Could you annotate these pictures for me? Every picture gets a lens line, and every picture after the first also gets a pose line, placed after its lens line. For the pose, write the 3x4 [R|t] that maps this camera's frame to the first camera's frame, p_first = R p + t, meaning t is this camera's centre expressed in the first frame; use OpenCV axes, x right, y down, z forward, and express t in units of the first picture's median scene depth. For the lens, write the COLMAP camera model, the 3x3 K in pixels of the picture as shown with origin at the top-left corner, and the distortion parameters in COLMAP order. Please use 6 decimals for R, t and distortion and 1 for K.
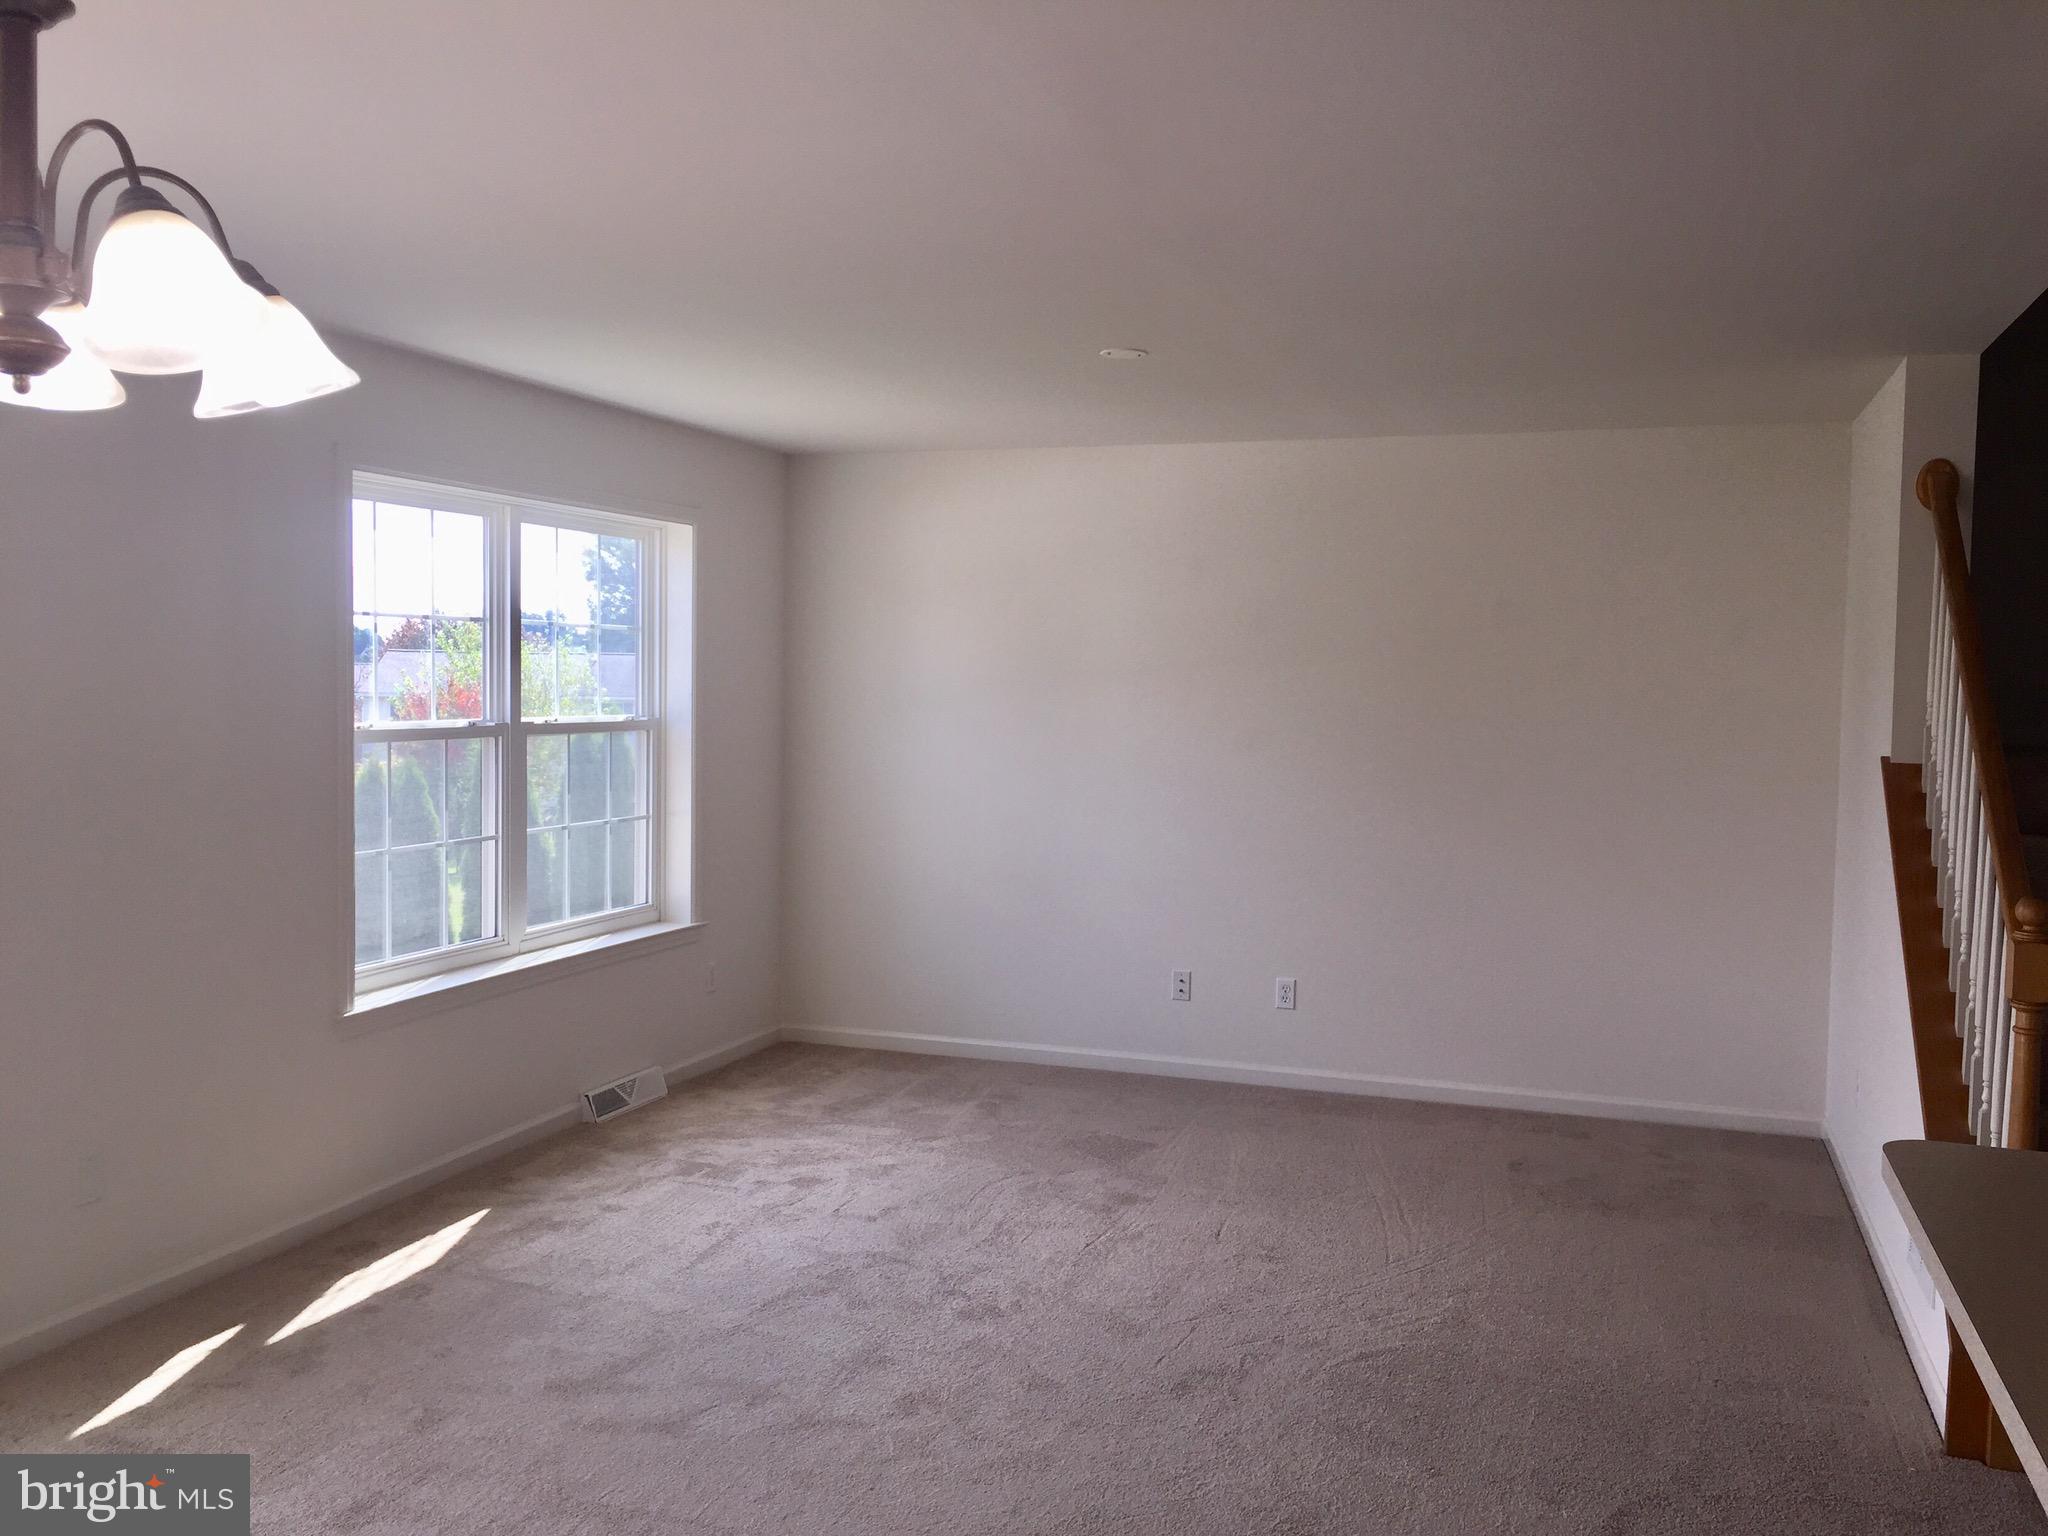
lens RADIAL K [[1733.1, 0, 1031.2], [0, 1733.1, 772.7], [0, 0, 1]] dist [0.072148, -0.097908]
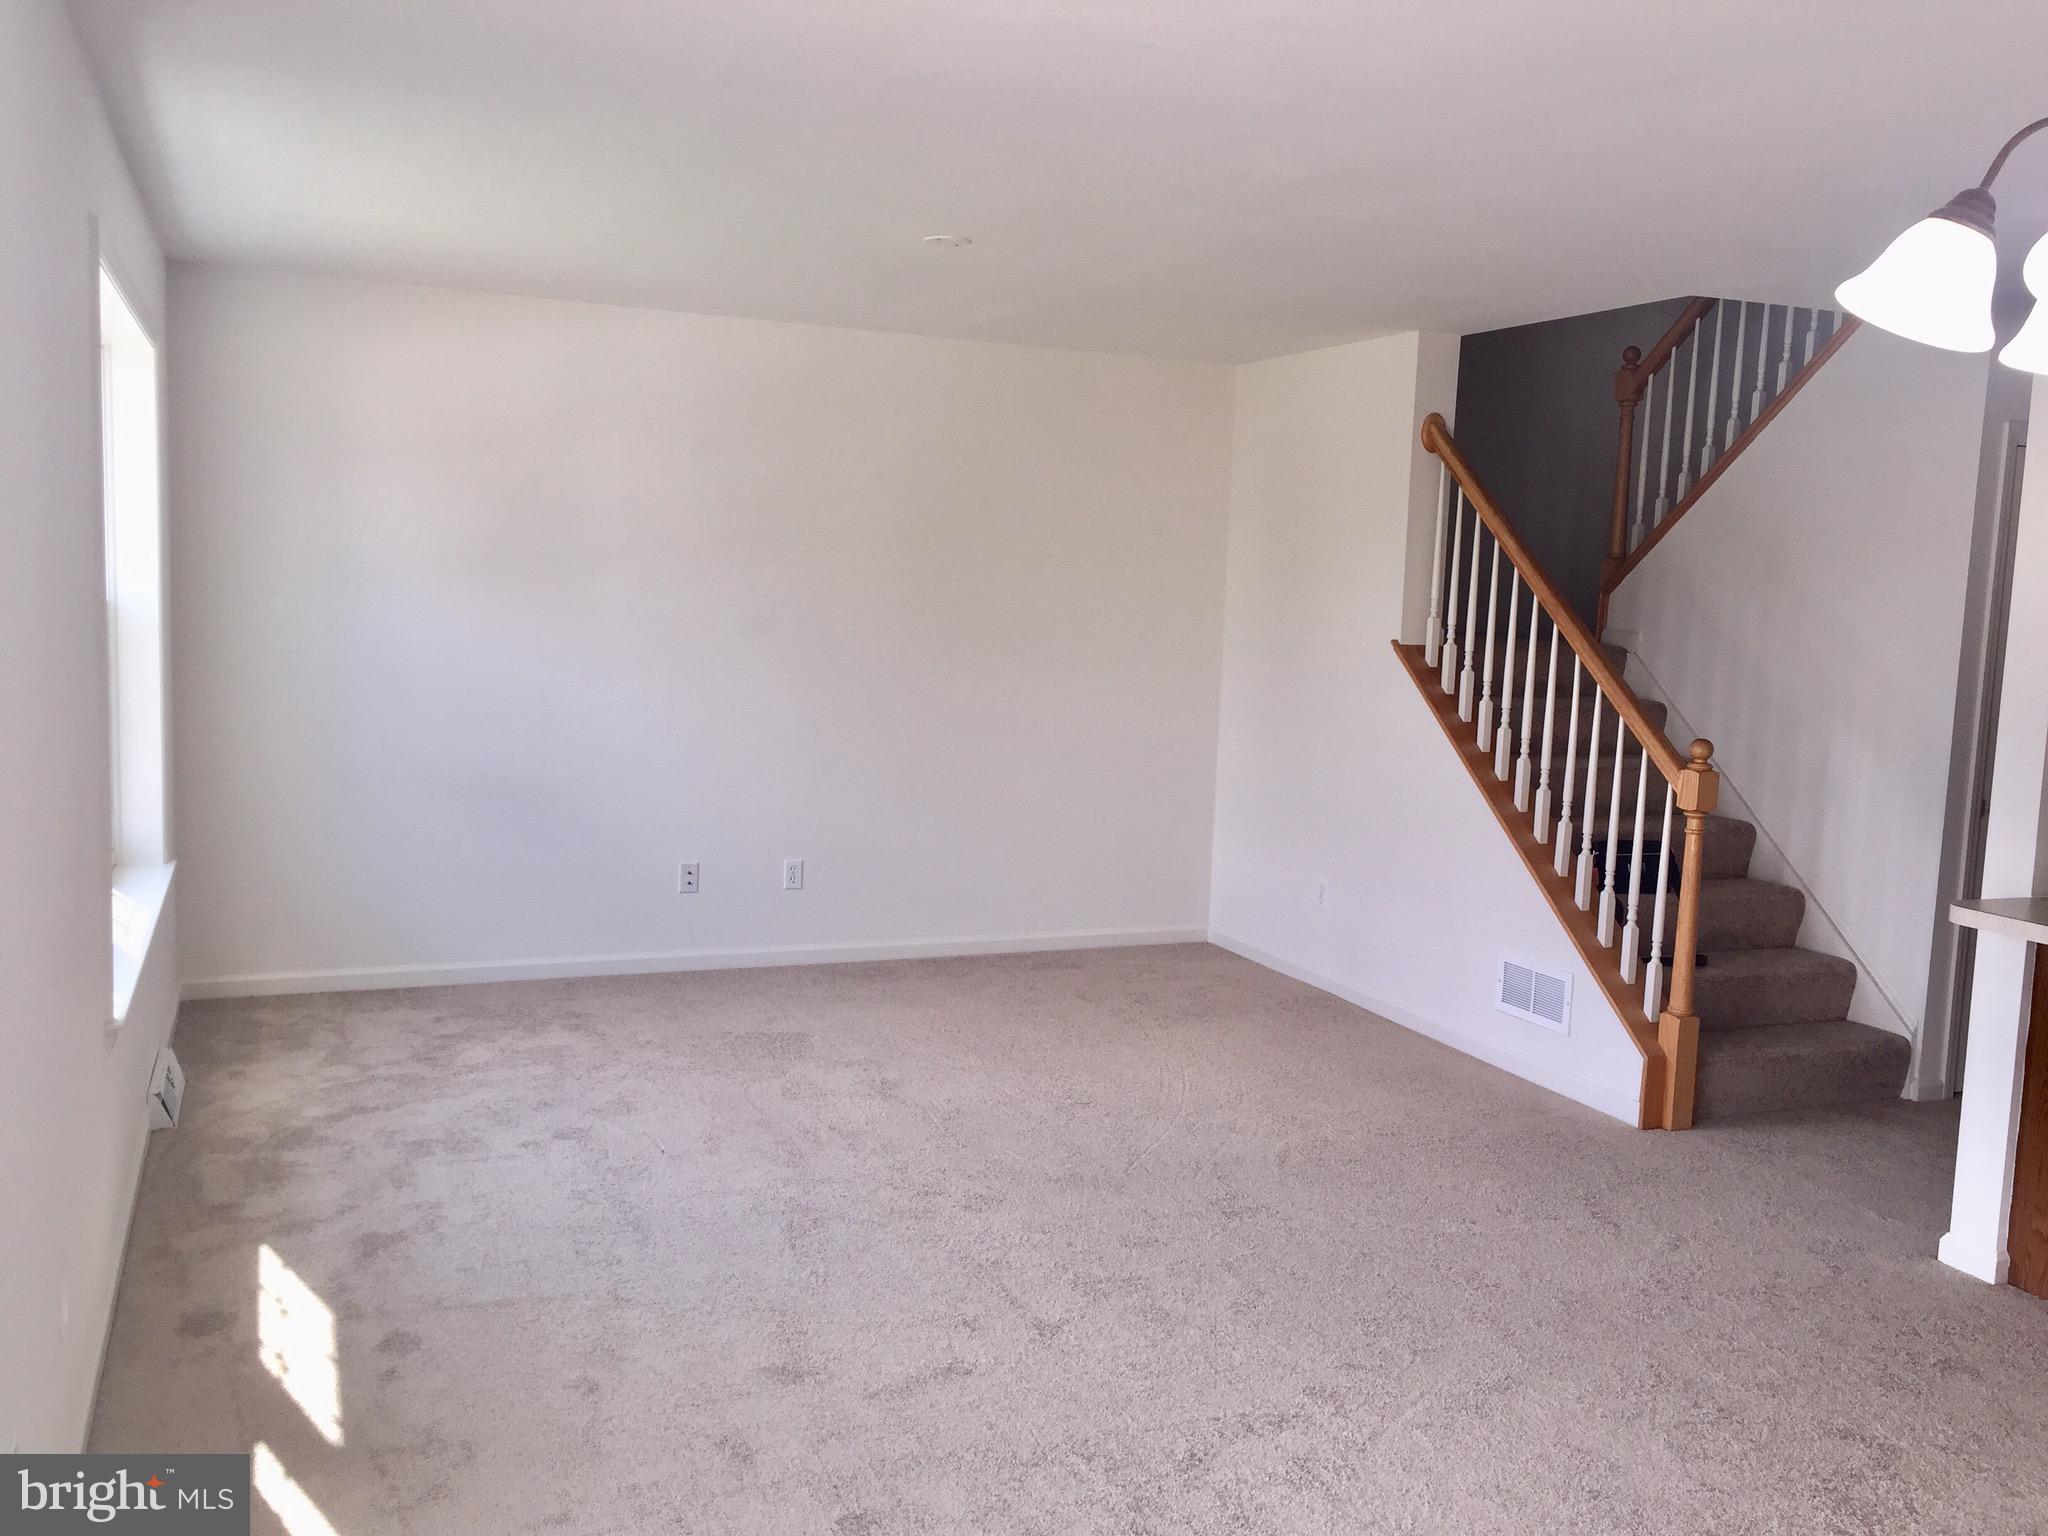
lens RADIAL K [[1733.1, 0, 1029.3], [0, 1733.1, 765.9], [0, 0, 1]] dist [0.072148, -0.097908]
pose [[0.741754, -0.060895, 0.667902, -0.492783], [0.011027, 0.996842, 0.078638, -0.016907], [-0.670582, -0.050965, 0.740083, 0.180279]]
